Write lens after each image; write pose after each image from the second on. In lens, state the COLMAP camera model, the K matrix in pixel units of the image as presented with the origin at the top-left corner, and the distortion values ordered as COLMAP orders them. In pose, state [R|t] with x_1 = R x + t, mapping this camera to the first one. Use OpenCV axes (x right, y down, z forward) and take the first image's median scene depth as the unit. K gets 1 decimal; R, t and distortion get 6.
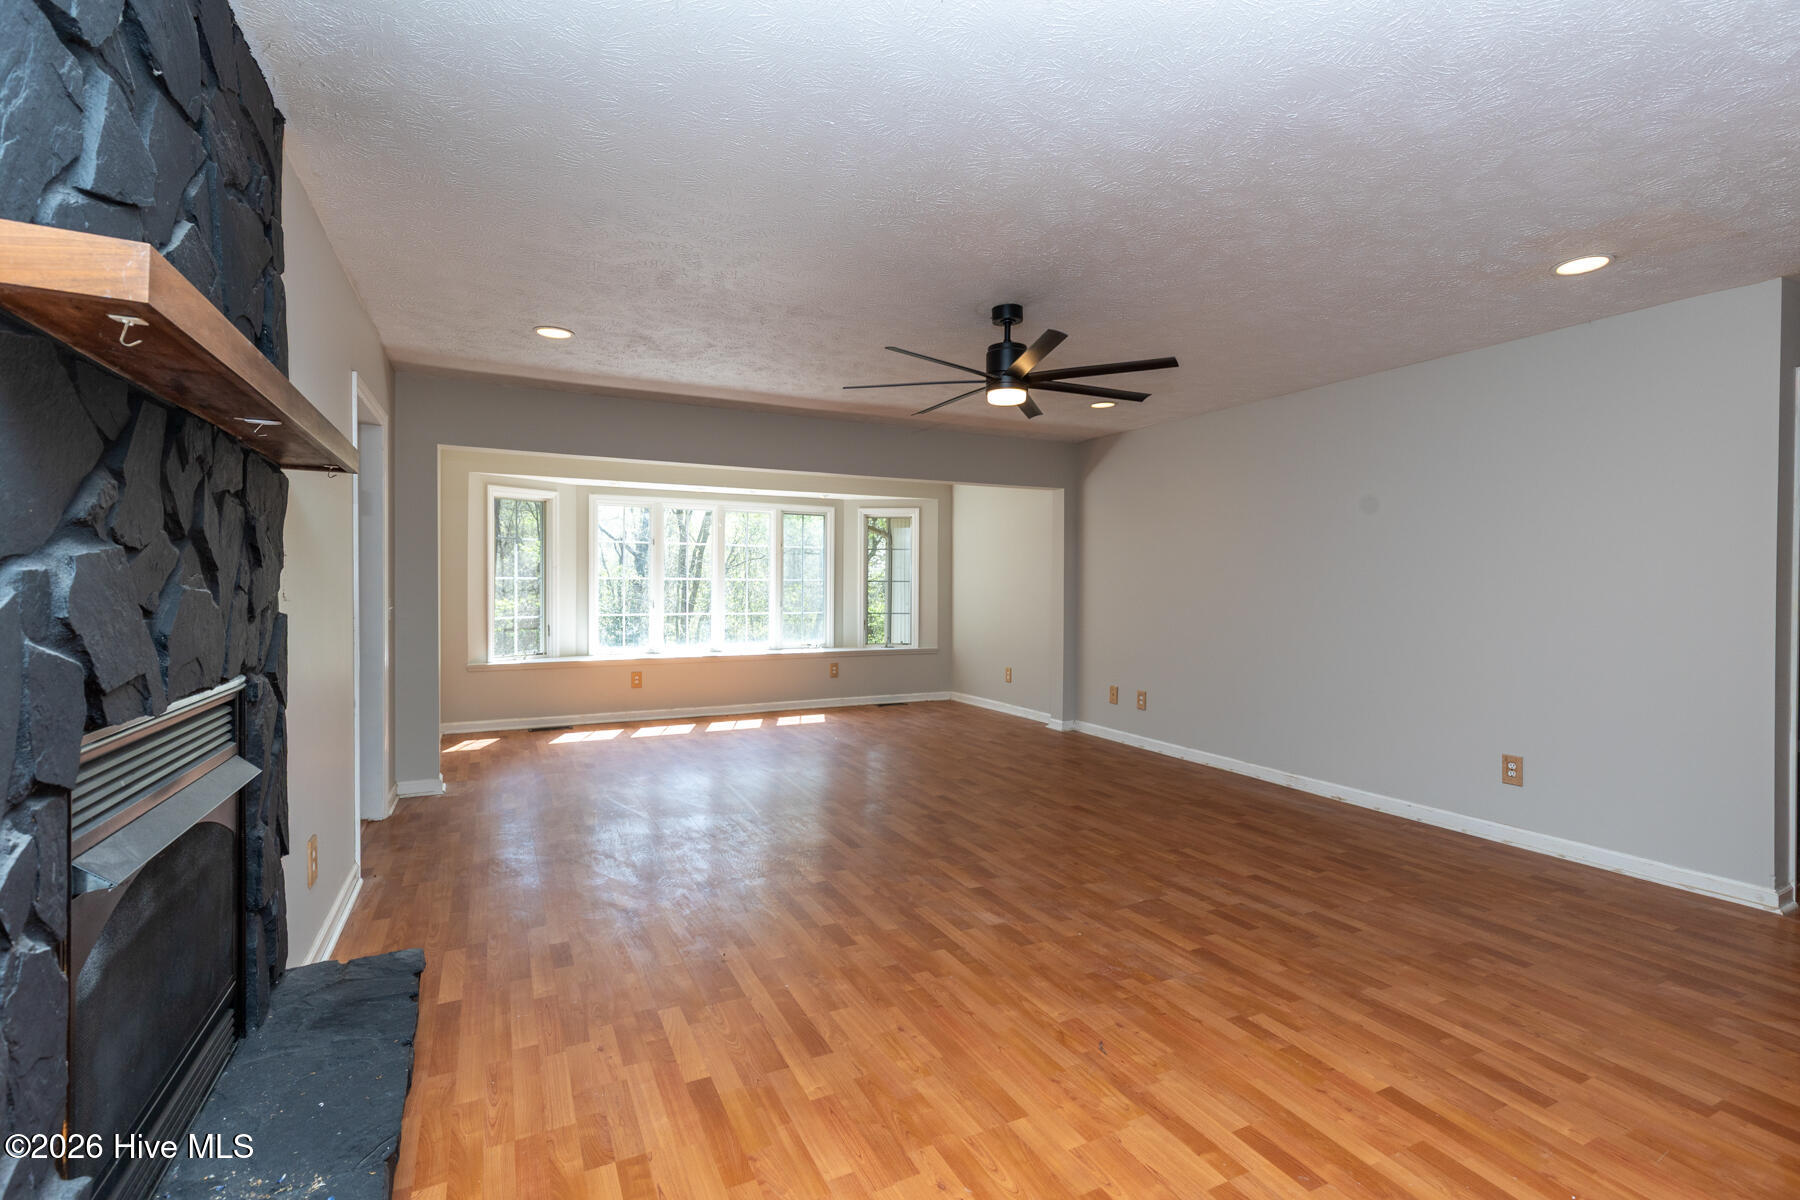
lens RADIAL K [[809.6, 0, 902.6], [0, 809.6, 593.9], [0, 0, 1]] dist [0.009013, -0.000403]
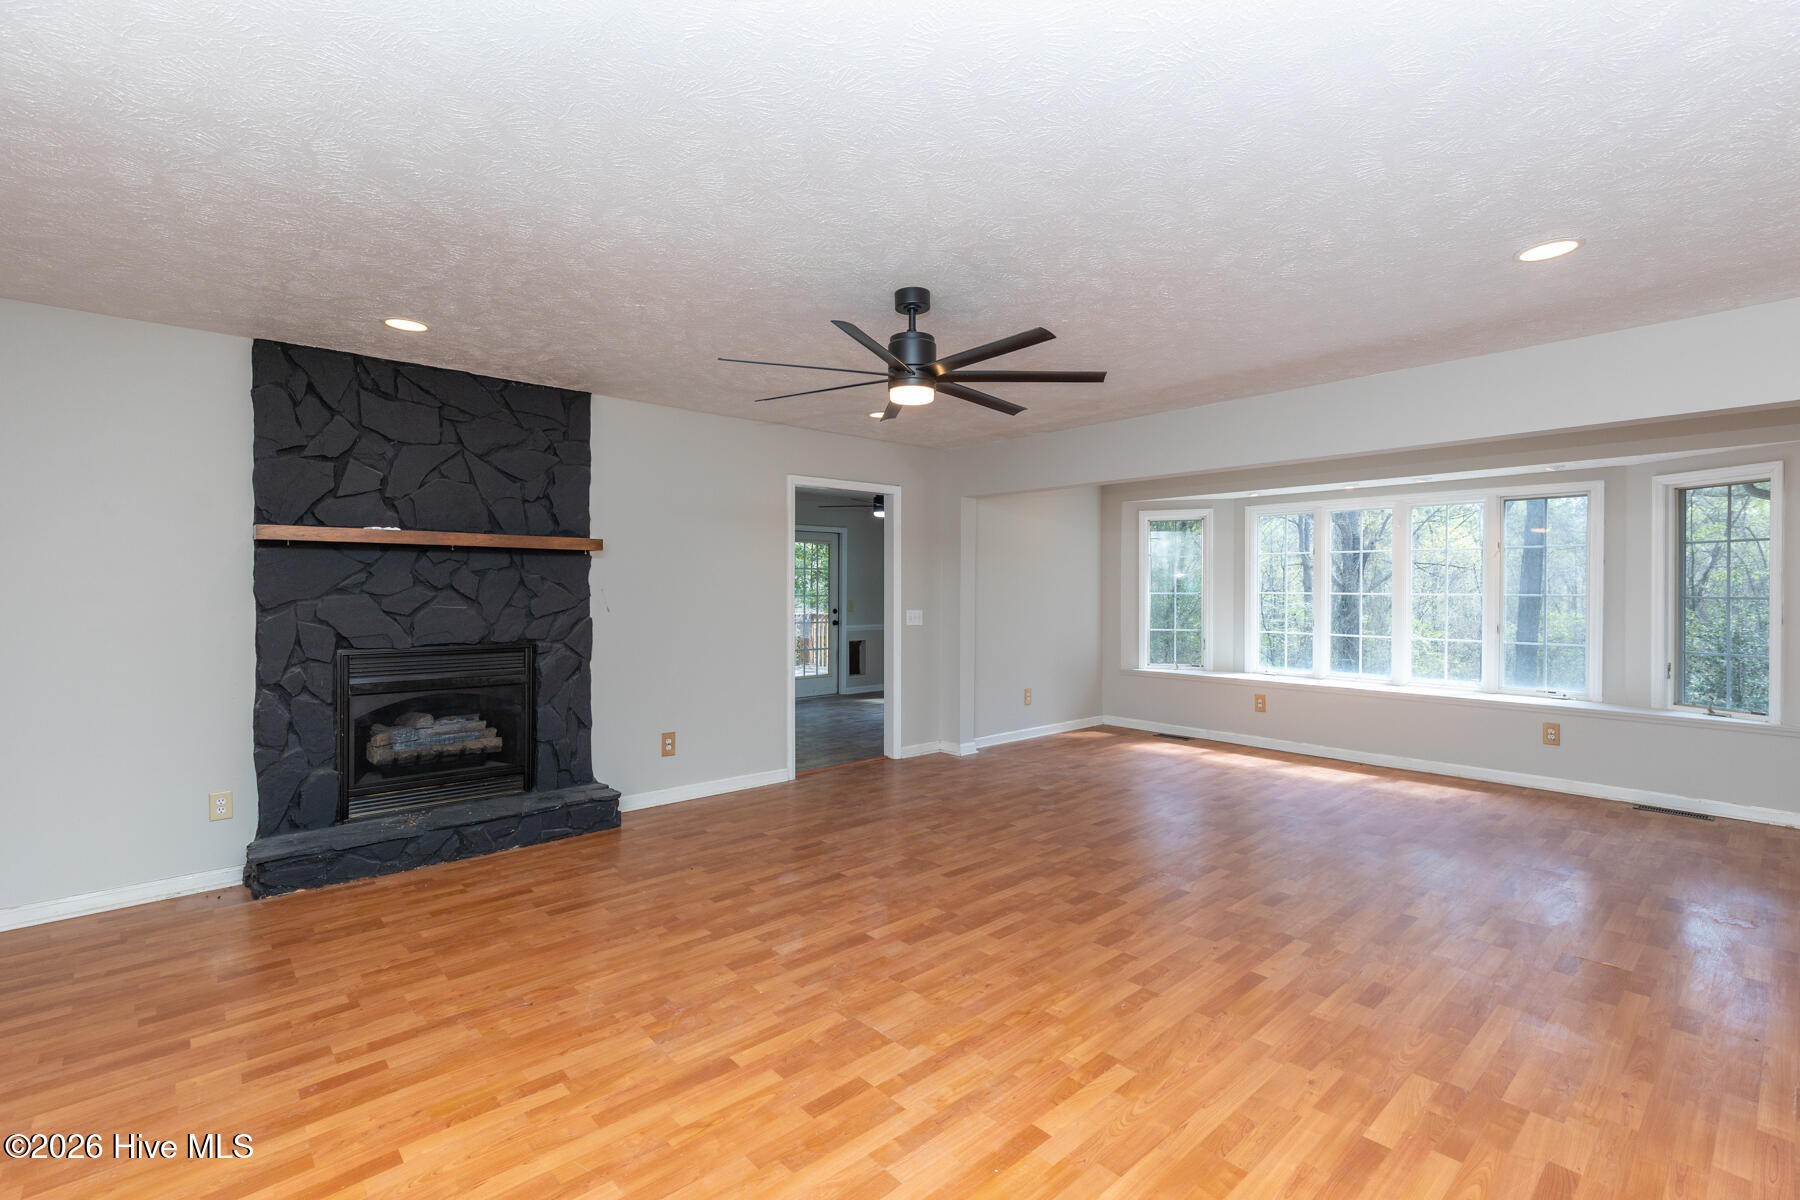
lens RADIAL K [[809.6, 0, 902.6], [0, 809.6, 593.9], [0, 0, 1]] dist [0.009013, -0.000403]
pose [[0.264886, 0.002297, -0.964277, 1.125533], [-0.010801, 0.999941, -0.000585, -0.034091], [0.964219, 0.010570, 0.264895, 0.886466]]
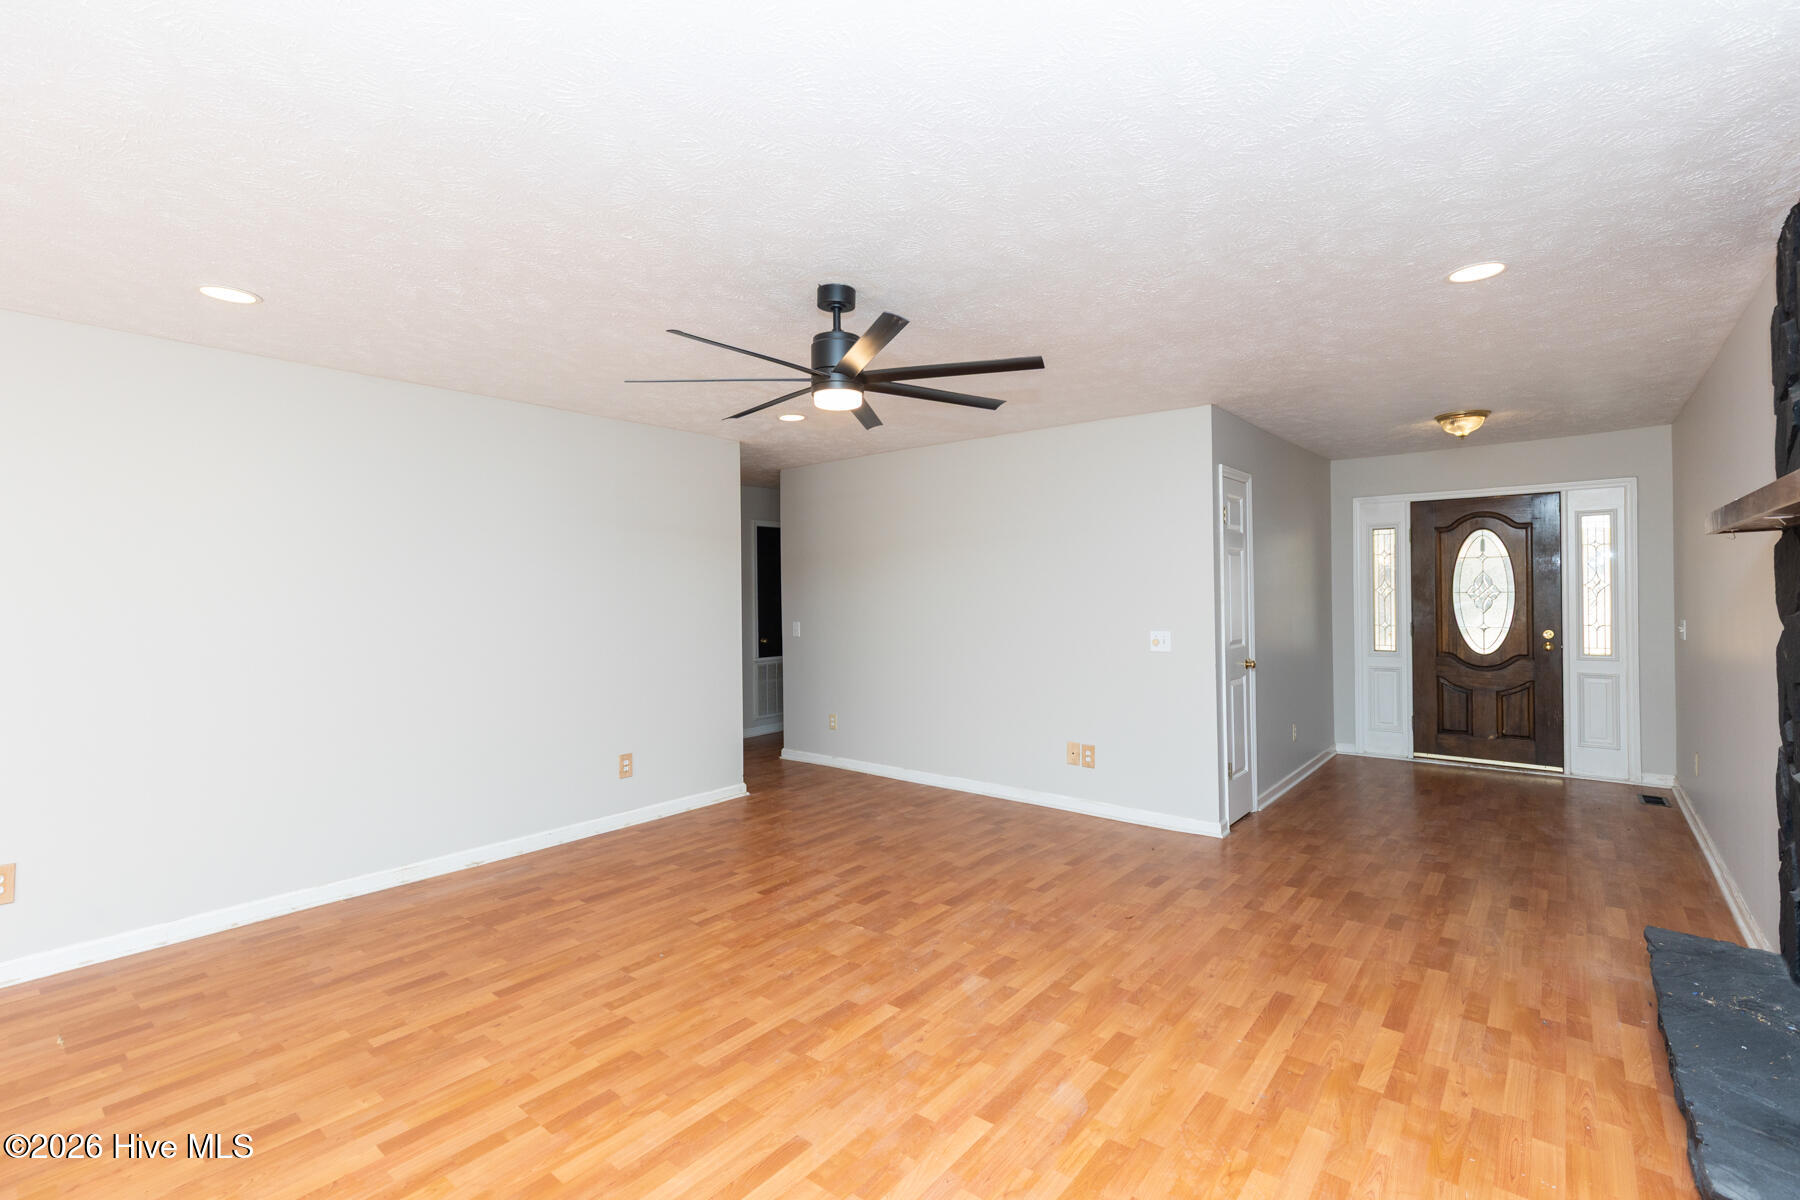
lens RADIAL K [[809.6, 0, 902.6], [0, 809.6, 593.9], [0, 0, 1]] dist [0.009013, -0.000403]
pose [[-0.407324, -0.000983, 0.913283, -0.737907], [0.021080, 0.999723, 0.010478, -0.066633], [-0.913040, 0.023520, -0.407191, 1.482631]]
